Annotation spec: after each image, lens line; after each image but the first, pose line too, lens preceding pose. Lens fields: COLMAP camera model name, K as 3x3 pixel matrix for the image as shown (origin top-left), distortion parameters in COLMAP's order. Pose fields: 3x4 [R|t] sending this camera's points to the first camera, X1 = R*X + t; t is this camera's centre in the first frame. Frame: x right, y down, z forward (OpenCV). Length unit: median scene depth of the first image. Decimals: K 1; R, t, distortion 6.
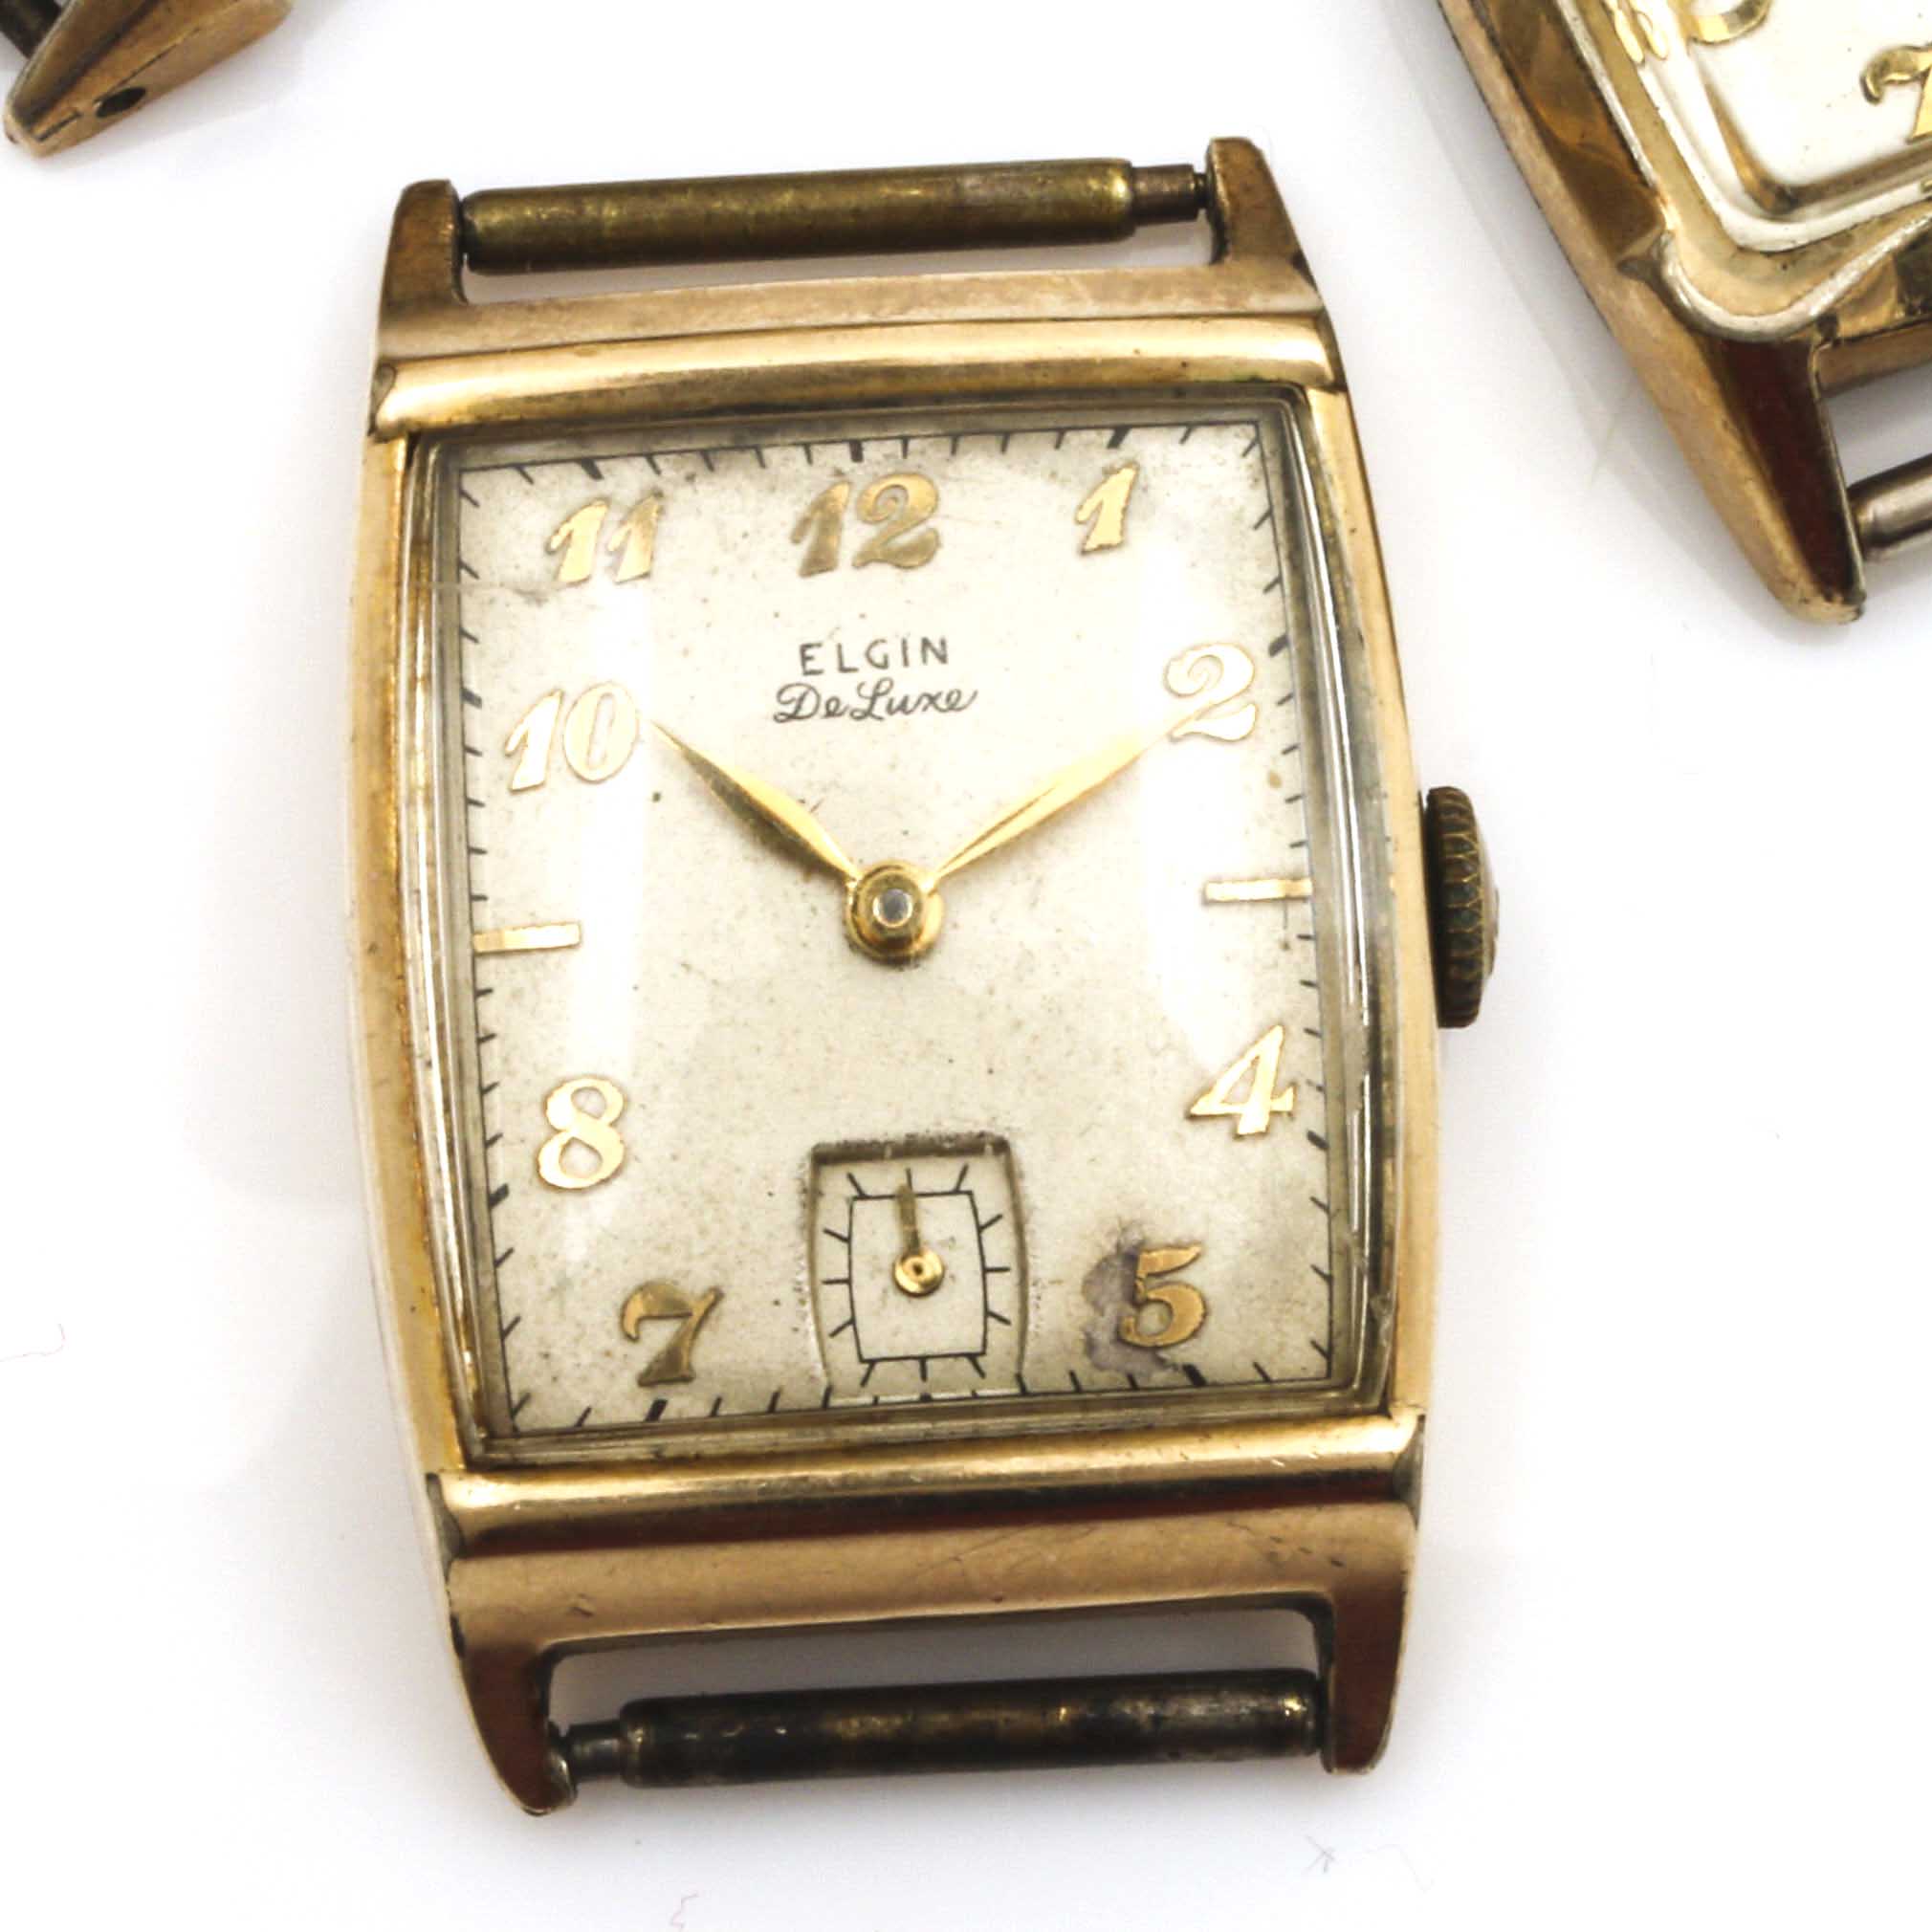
lens RADIAL K [[7881.2, 0, 966.0], [0, 7881.2, 966.0], [0, 0, 1]] dist [-0.187895, 2.177762]
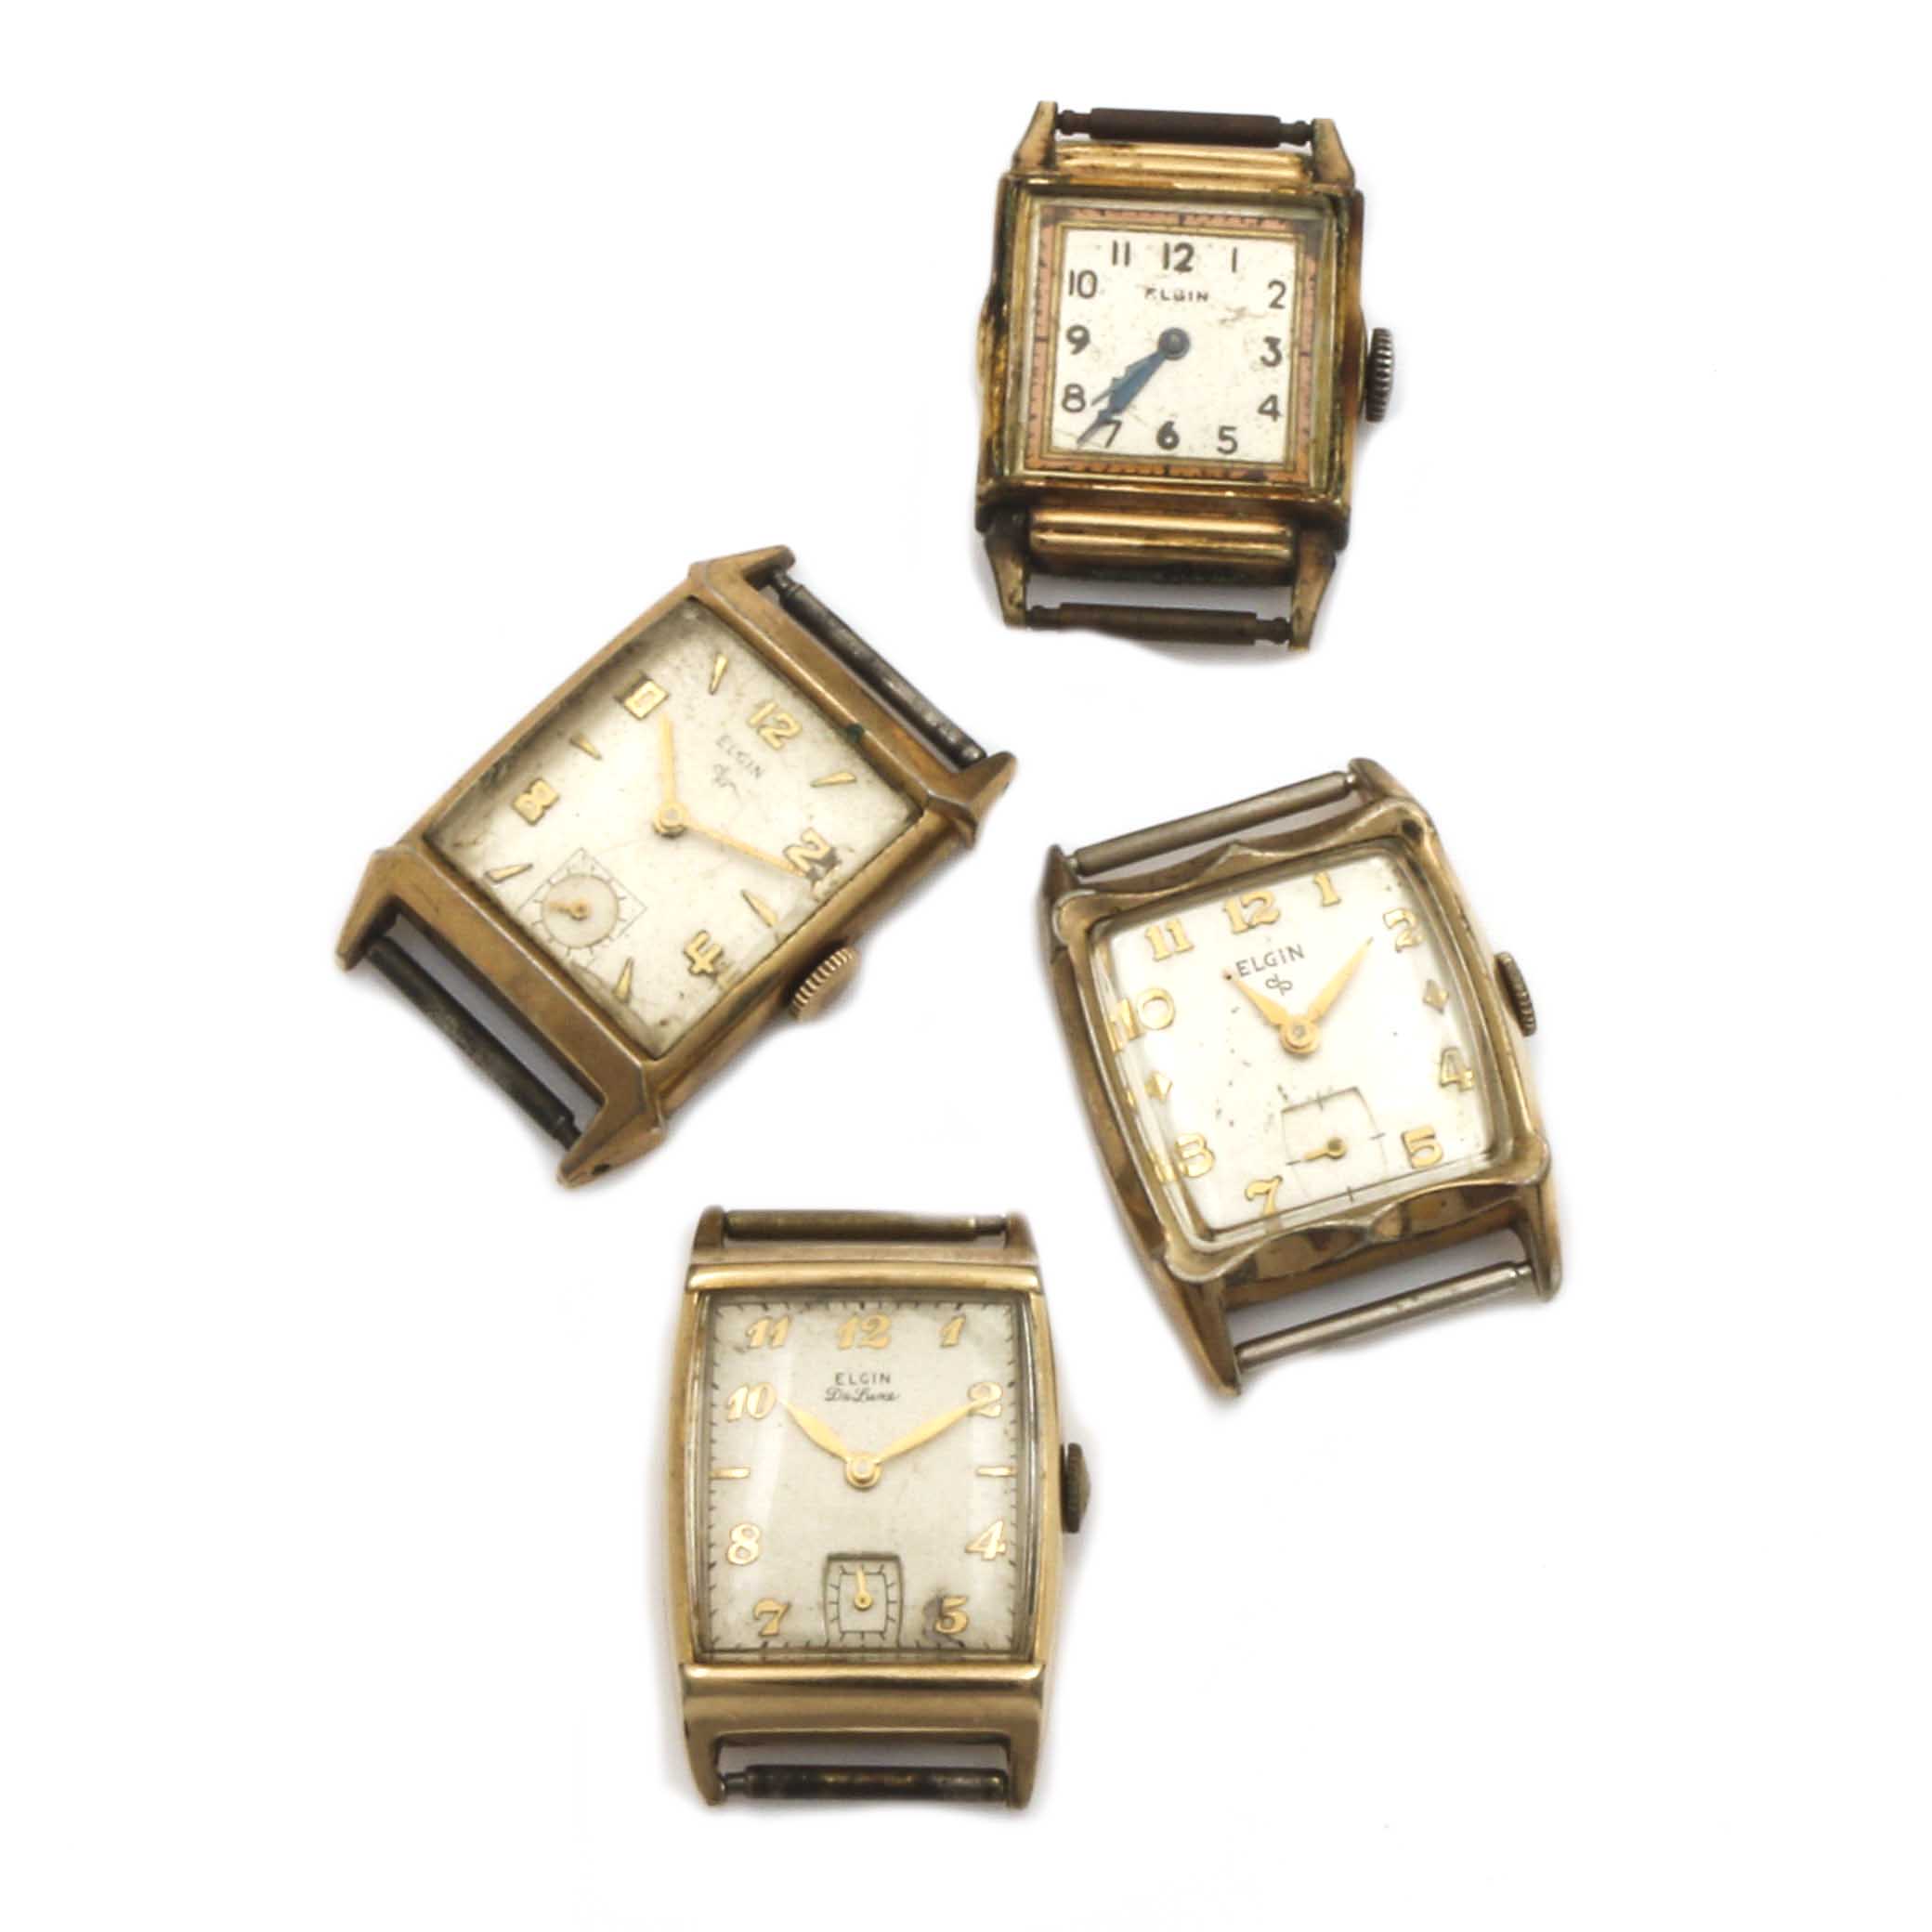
lens RADIAL K [[5924.8, 0, 966.0], [0, 5924.8, 966.0], [0, 0, 1]] dist [-0.178871, -0.480818]
pose [[0.997582, 0.055018, -0.042470, 0.103540], [-0.061649, 0.982609, -0.175156, 0.177685], [0.032095, 0.177350, 0.983624, -1.045981]]
